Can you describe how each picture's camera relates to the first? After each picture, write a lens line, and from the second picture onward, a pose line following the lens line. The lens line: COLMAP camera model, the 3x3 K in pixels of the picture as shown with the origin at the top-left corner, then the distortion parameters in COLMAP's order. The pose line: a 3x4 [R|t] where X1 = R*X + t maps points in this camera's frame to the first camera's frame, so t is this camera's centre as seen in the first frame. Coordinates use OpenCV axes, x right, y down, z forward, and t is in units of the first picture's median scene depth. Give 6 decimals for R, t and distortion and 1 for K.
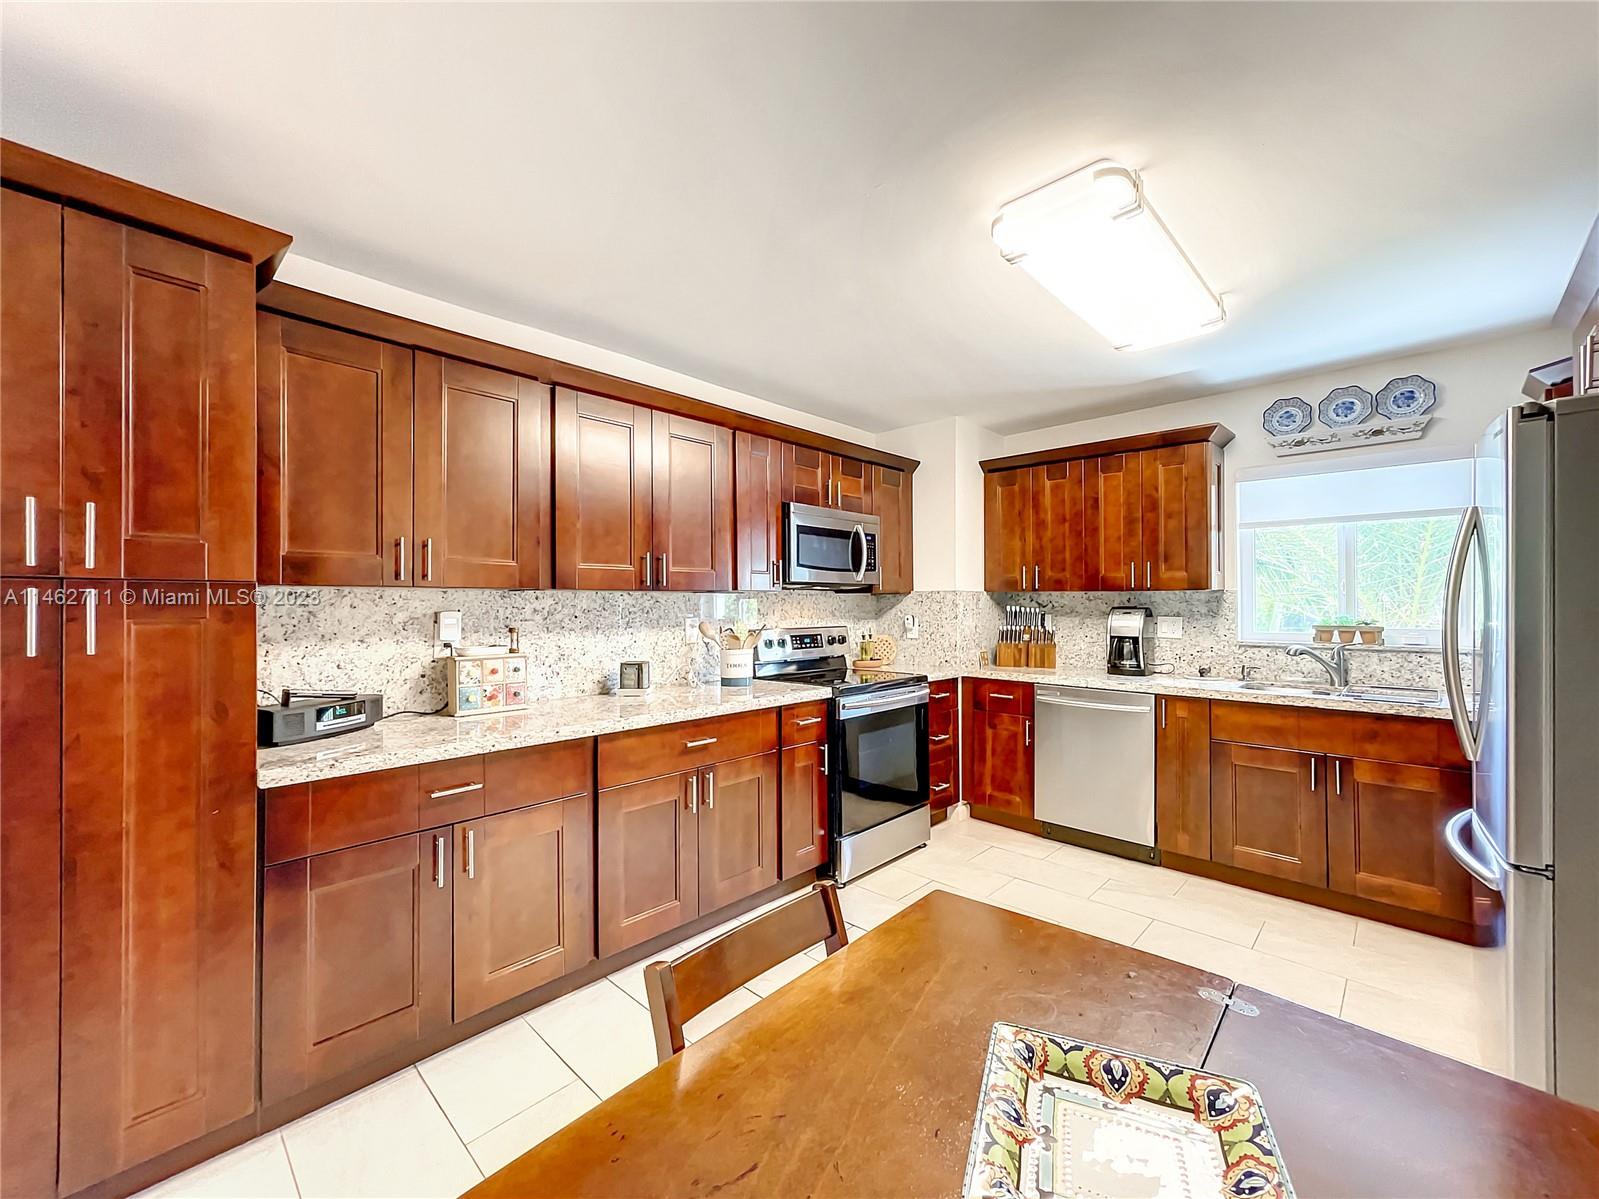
lens RADIAL K [[662.5, 0, 786.0], [0, 662.5, 599.0], [0, 0, 1]] dist [0.002603, 0.000124]
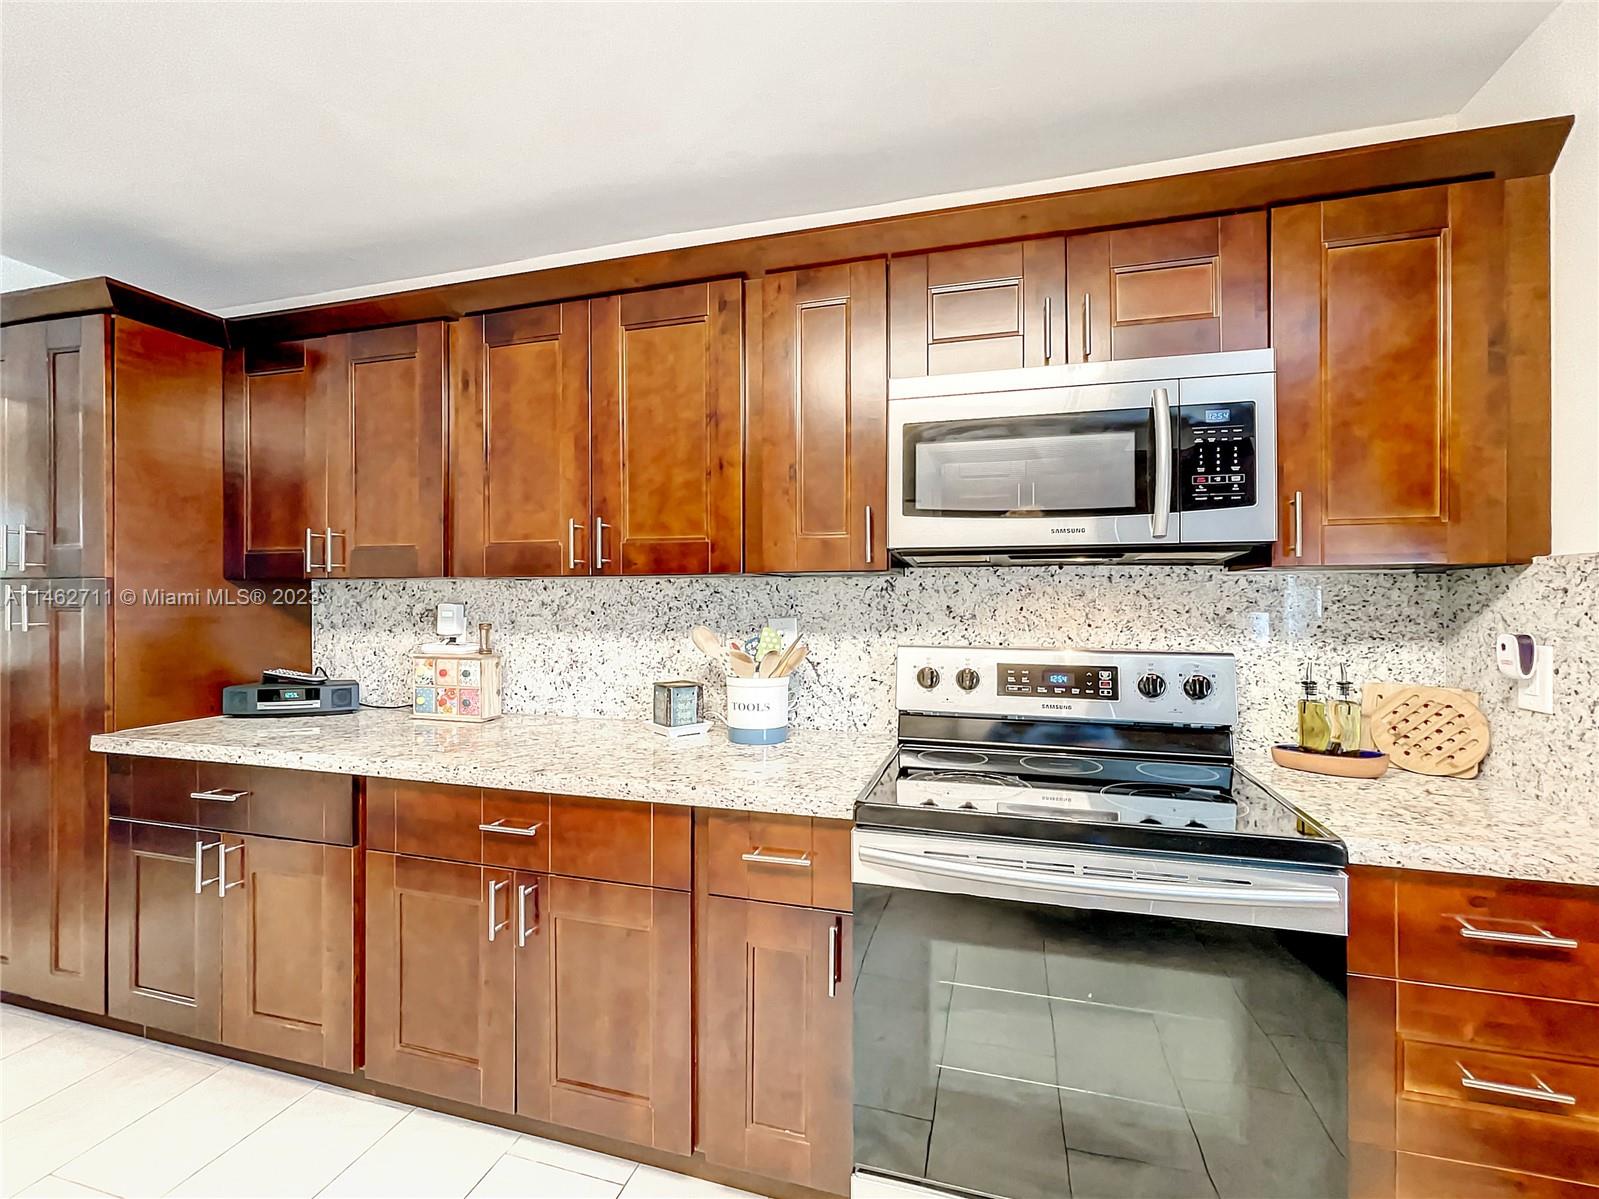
lens RADIAL K [[662.5, 0, 786.0], [0, 662.5, 599.0], [0, 0, 1]] dist [0.002603, 0.000124]
pose [[0.468723, 0.004755, -0.883333, 0.451671], [0.003945, 0.999964, 0.007477, 0.006272], [0.883337, -0.006989, 0.468687, 0.828351]]
